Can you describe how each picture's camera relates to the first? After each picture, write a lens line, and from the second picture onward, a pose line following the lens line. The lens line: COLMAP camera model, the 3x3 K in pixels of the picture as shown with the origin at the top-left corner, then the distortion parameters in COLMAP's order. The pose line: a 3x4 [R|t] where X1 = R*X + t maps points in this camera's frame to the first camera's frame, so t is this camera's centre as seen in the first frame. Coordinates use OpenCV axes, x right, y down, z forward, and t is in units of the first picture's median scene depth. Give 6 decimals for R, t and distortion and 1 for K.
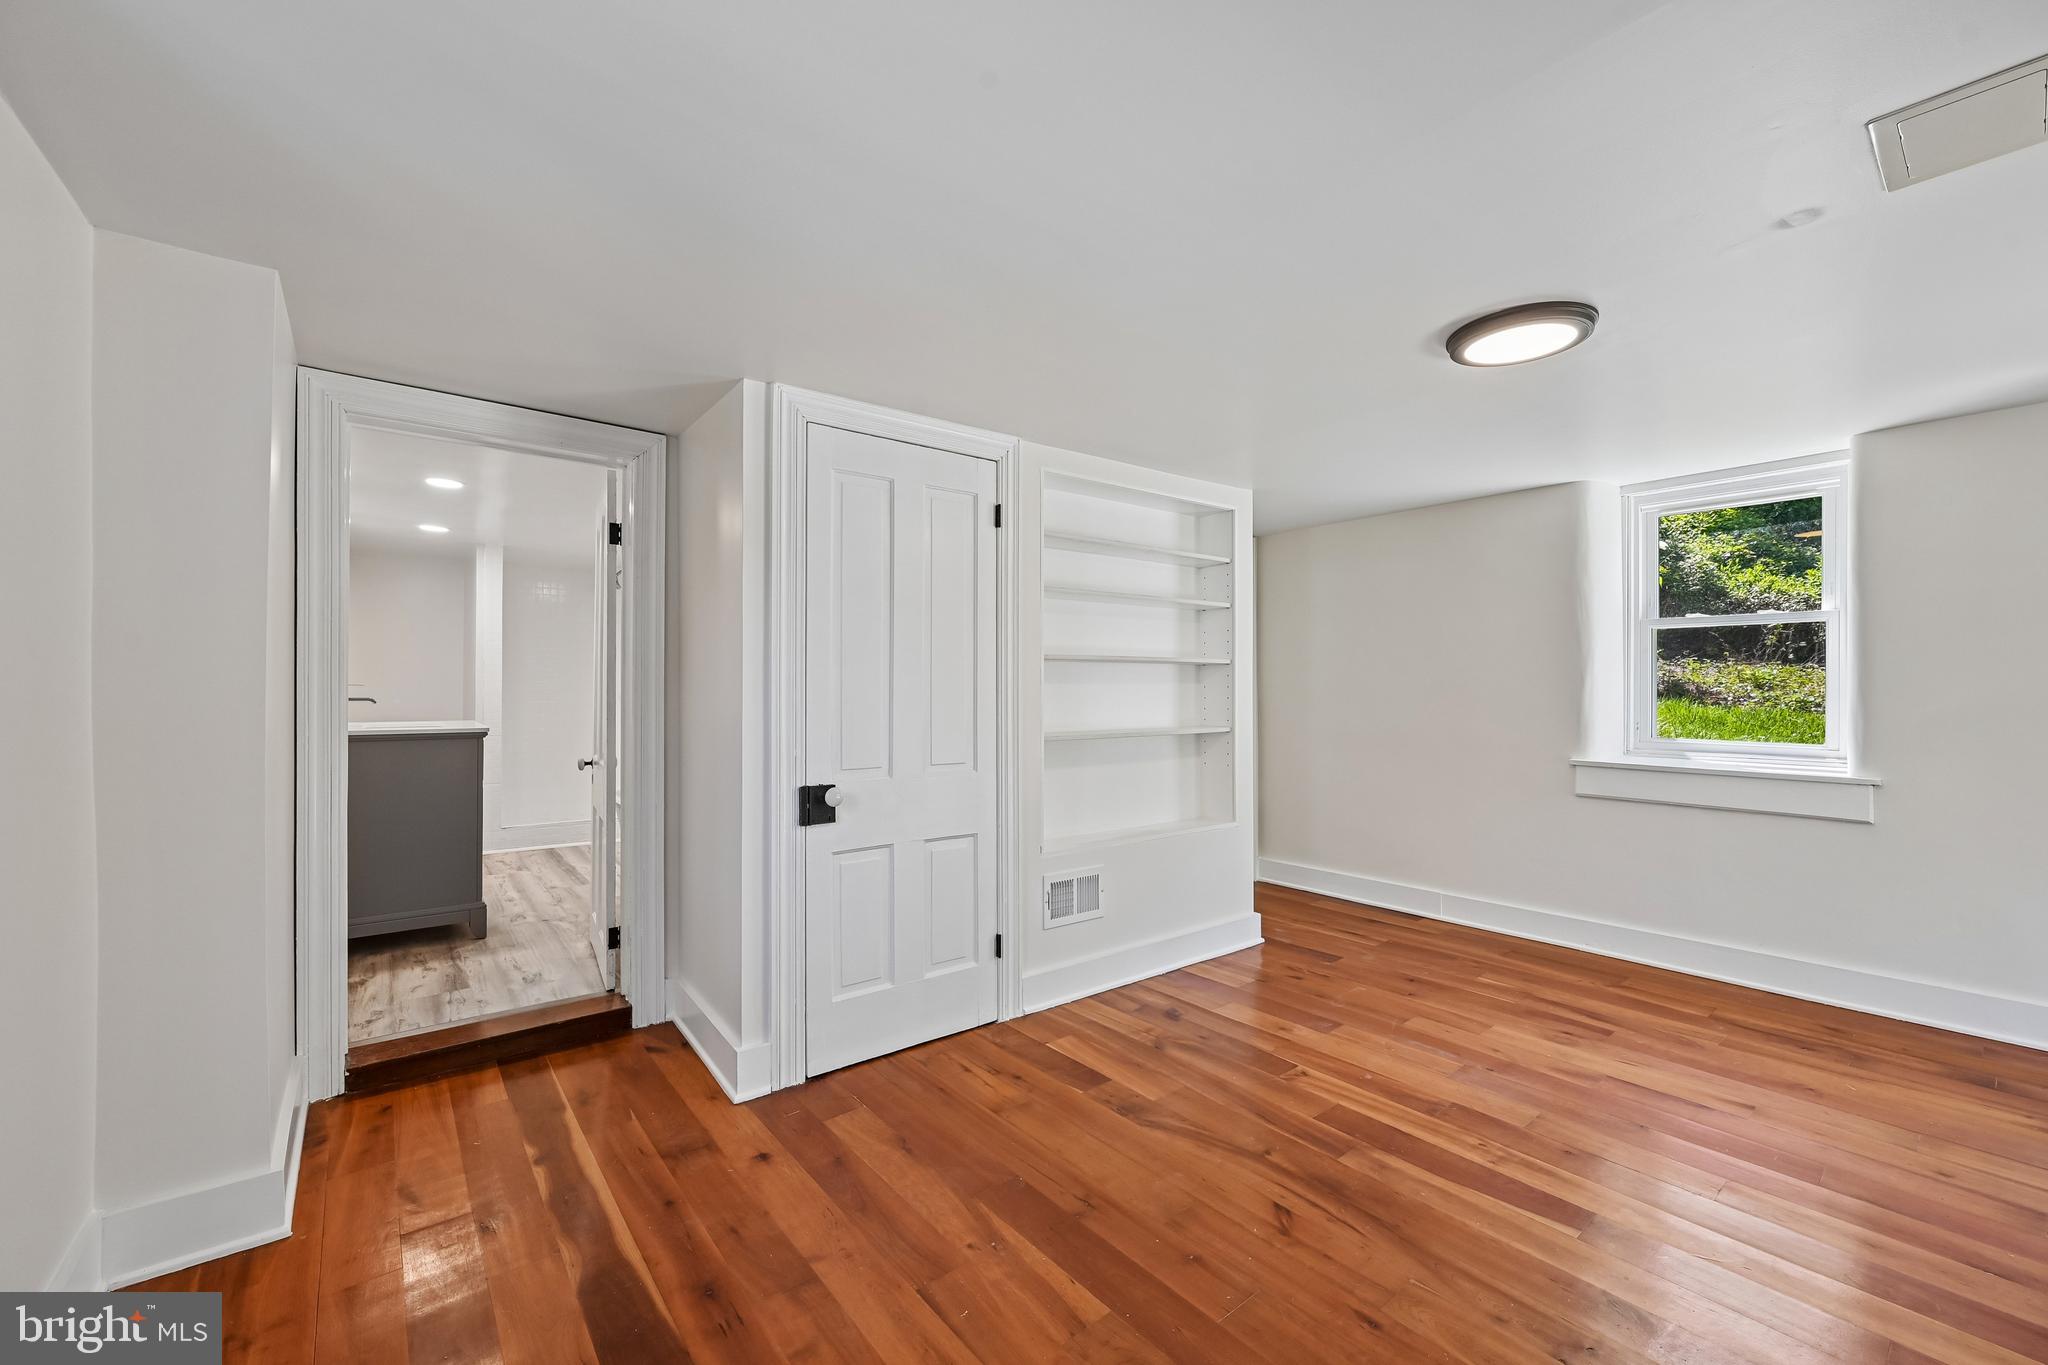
lens RADIAL K [[821.1, 0, 1022.0], [0, 821.1, 684.7], [0, 0, 1]] dist [0.003348, -0.000172]
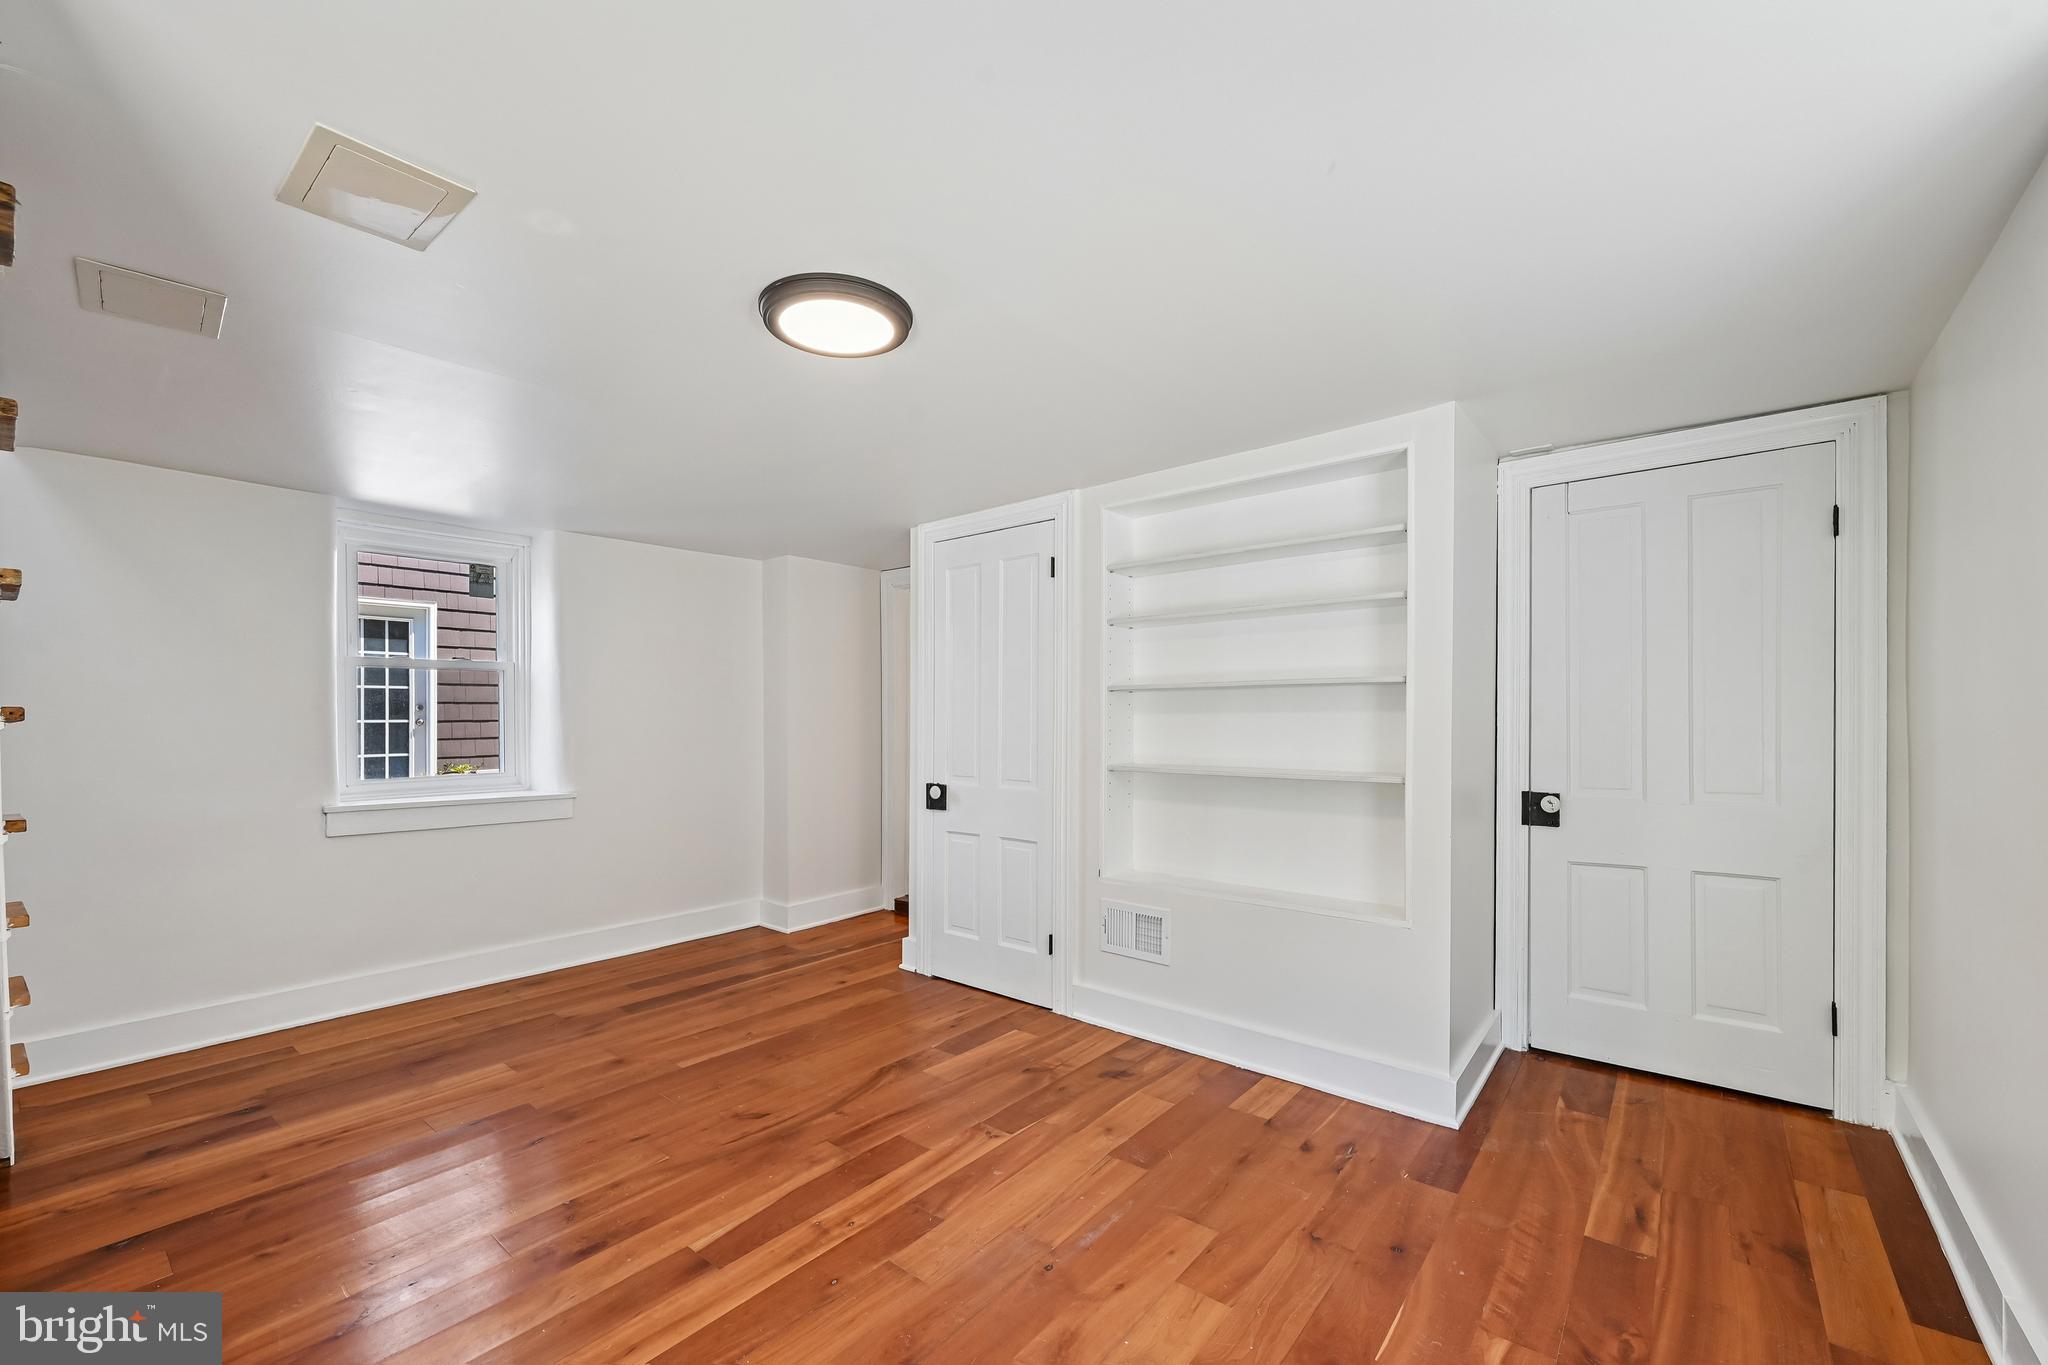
lens RADIAL K [[821.1, 0, 1031.1], [0, 821.1, 721.2], [0, 0, 1]] dist [0.003348, -0.000172]
pose [[0.217595, 0.002700, -0.976035, 1.100732], [0.007541, 0.999962, 0.004447, 0.002476], [0.976010, -0.008328, 0.217567, 0.741880]]
